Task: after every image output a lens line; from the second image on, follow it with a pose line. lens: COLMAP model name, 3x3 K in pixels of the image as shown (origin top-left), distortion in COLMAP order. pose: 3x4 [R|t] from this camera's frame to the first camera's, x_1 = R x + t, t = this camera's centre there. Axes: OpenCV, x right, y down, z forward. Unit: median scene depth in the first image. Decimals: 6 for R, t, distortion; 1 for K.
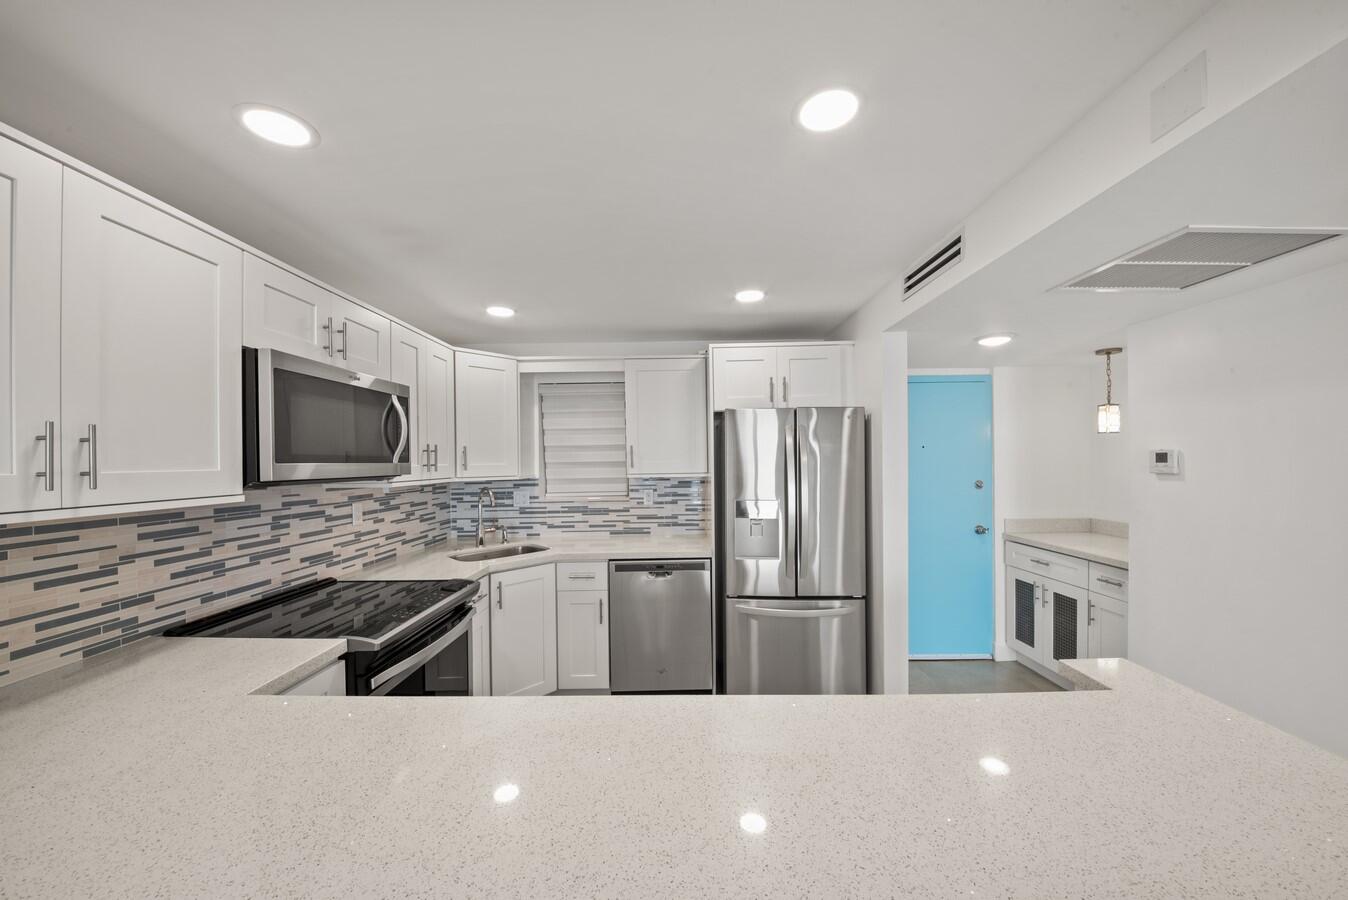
lens RADIAL K [[480.0, 0, 698.6], [0, 480.0, 460.2], [0, 0, 1]] dist [0.006330, -0.007149]
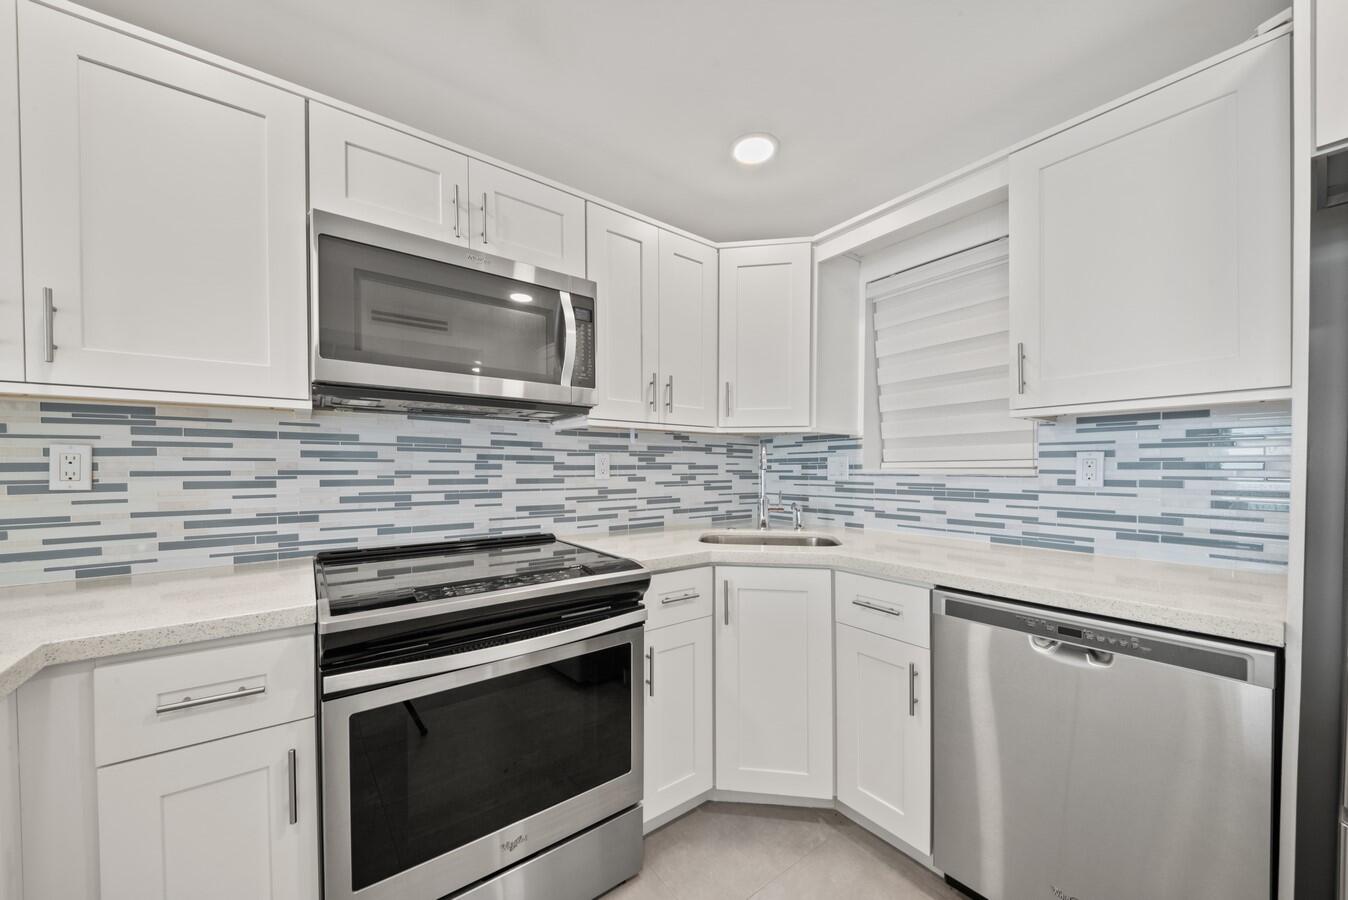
lens RADIAL K [[480.0, 0, 685.6], [0, 480.0, 476.9], [0, 0, 1]] dist [0.006330, -0.007149]
pose [[0.586354, 0.025393, -0.809657, 0.057221], [-0.003563, 0.999580, 0.028769, 0.111595], [0.810047, -0.013984, 0.586198, 0.665418]]
